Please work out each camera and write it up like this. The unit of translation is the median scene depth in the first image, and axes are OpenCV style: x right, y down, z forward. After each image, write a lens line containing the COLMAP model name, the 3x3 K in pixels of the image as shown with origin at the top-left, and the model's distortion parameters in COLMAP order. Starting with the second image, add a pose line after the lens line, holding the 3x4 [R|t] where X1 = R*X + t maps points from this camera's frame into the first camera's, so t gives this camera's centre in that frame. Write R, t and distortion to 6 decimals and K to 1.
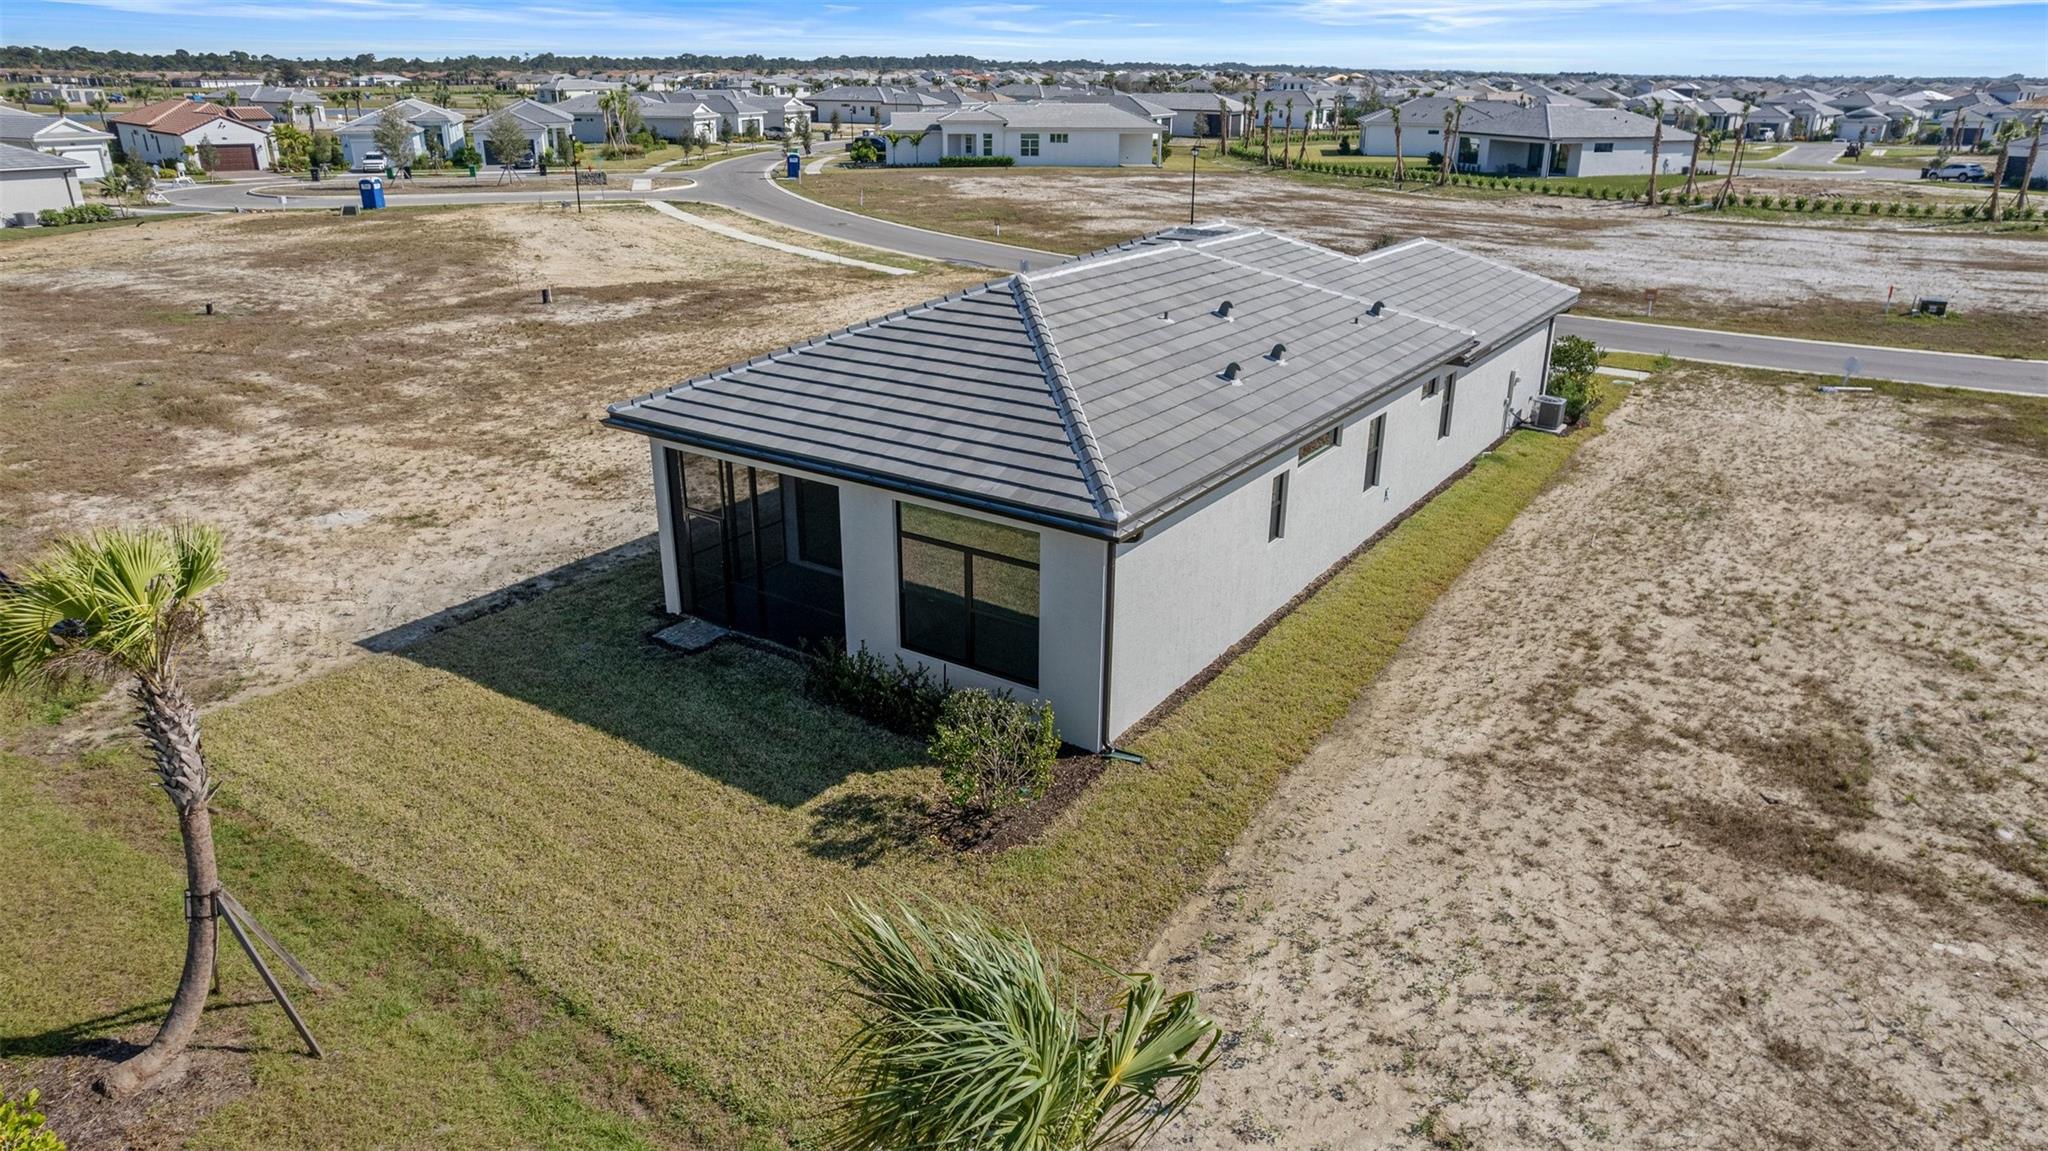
lens RADIAL K [[1321.7, 0, 1028.0], [0, 1321.7, 560.9], [0, 0, 1]] dist [-0.082954, 0.078540]
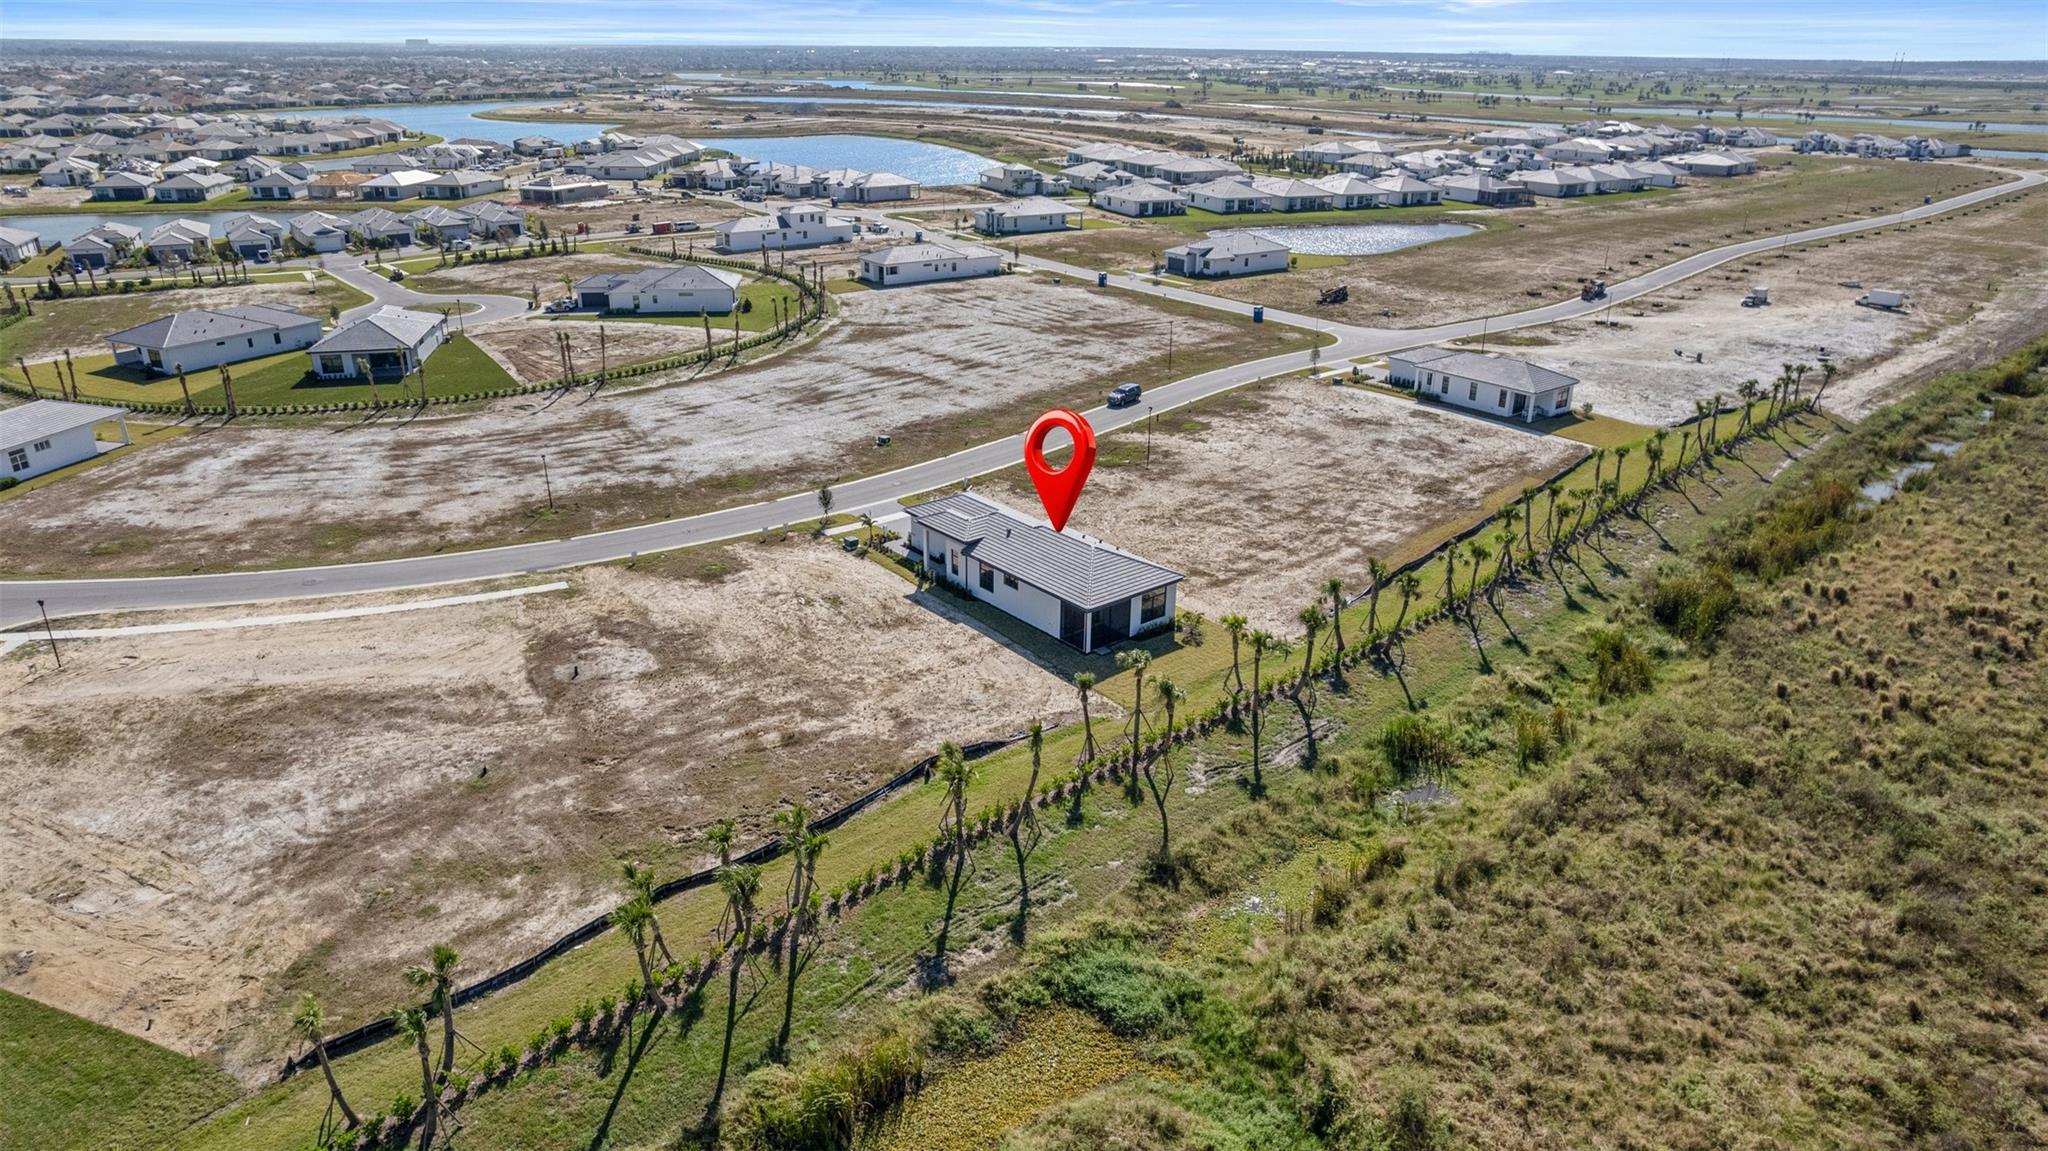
lens RADIAL K [[1287.5, 0, 1012.1], [0, 1287.5, 576.7], [0, 0, 1]] dist [-0.081942, 0.075071]
pose [[0.291463, -0.373737, 0.880551, -2.115990], [0.335679, 0.901940, 0.271705, -0.749737], [-0.895751, 0.216390, 0.388337, -0.214333]]
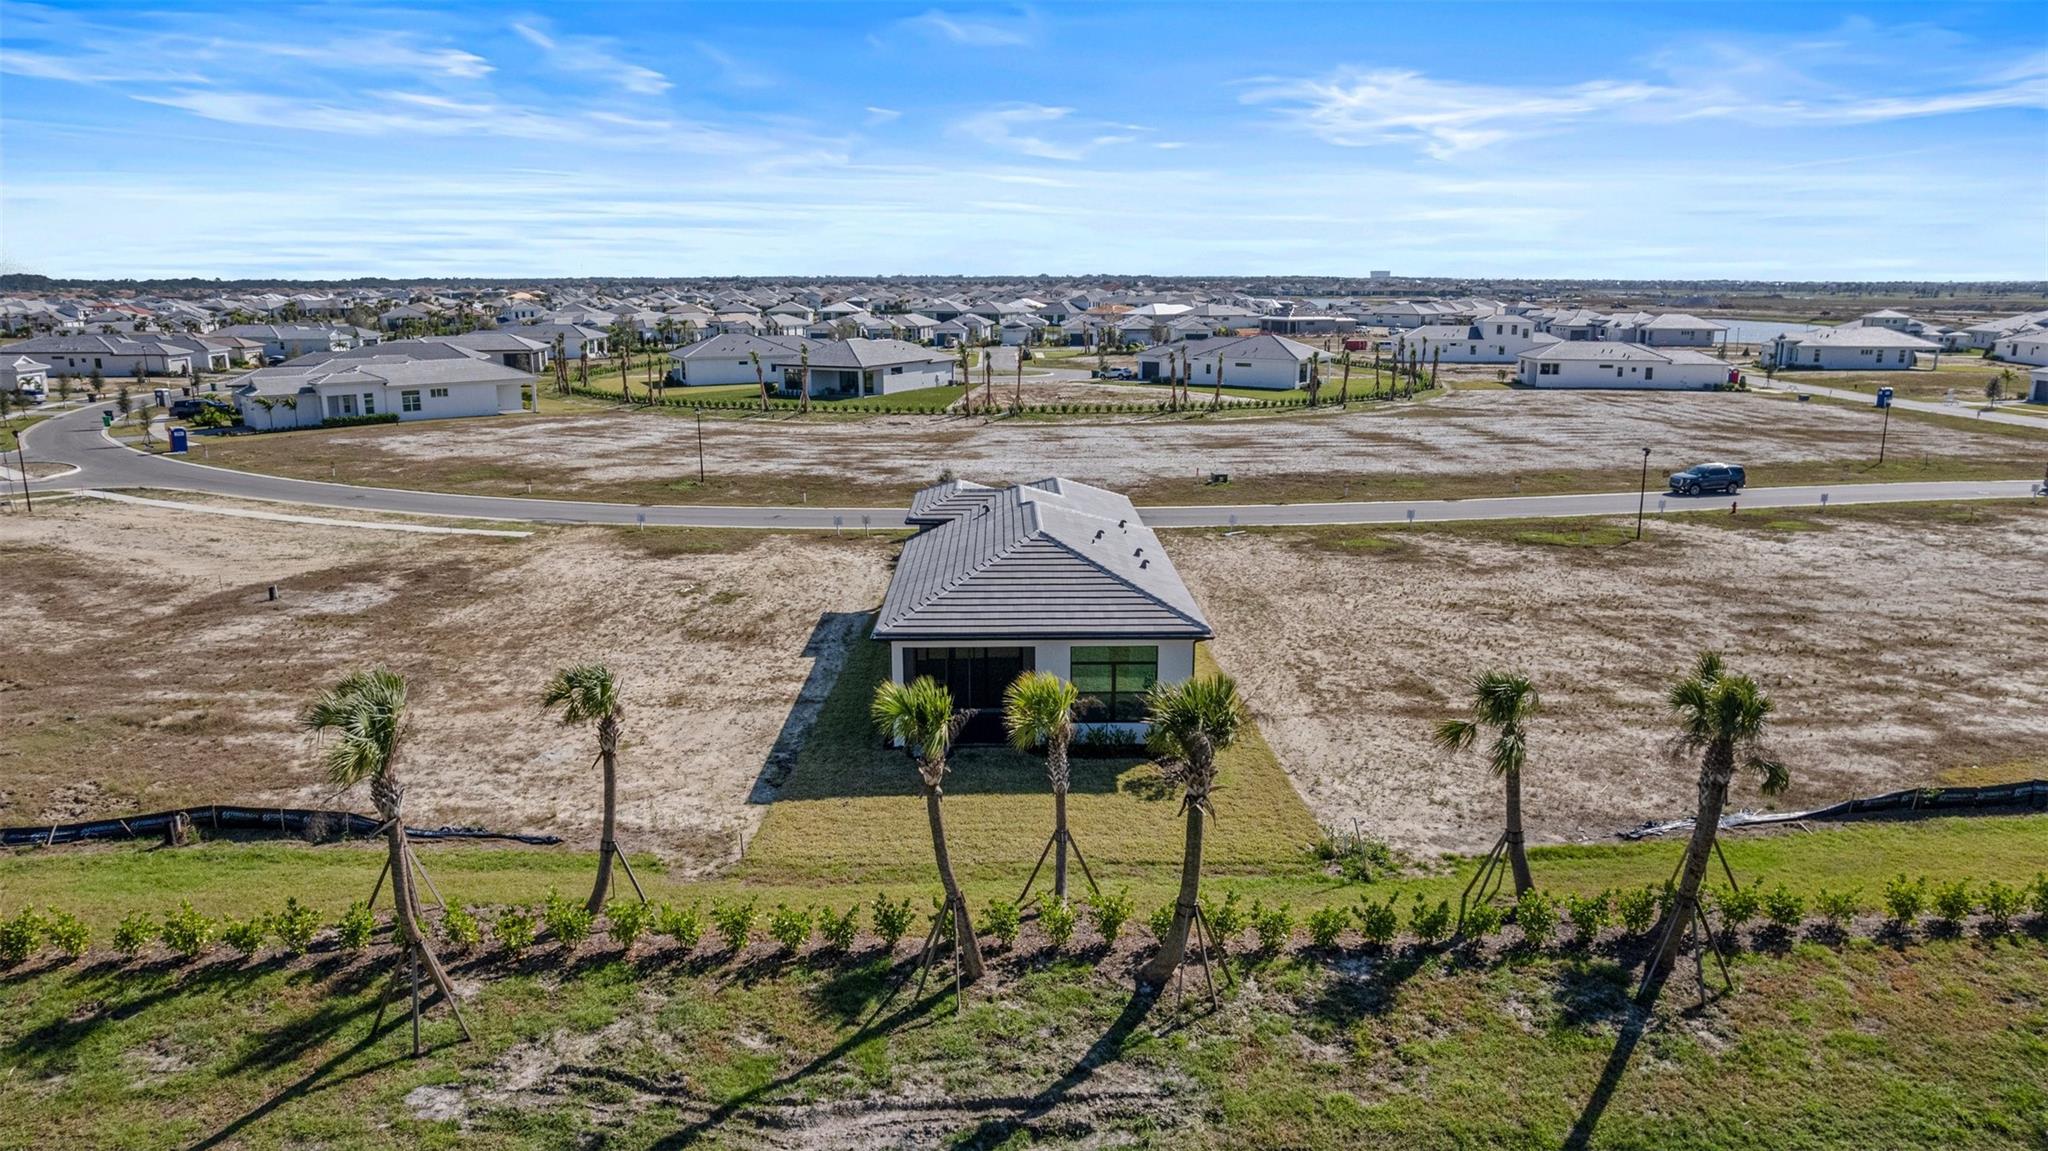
lens RADIAL K [[1321.7, 0, 1028.0], [0, 1321.7, 560.9], [0, 0, 1]] dist [-0.082954, 0.078540]
pose [[0.819689, -0.129289, 0.558028, -0.596750], [0.209803, 0.974261, -0.082454, -0.010104], [-0.533004, 0.184662, 0.825716, -0.307328]]
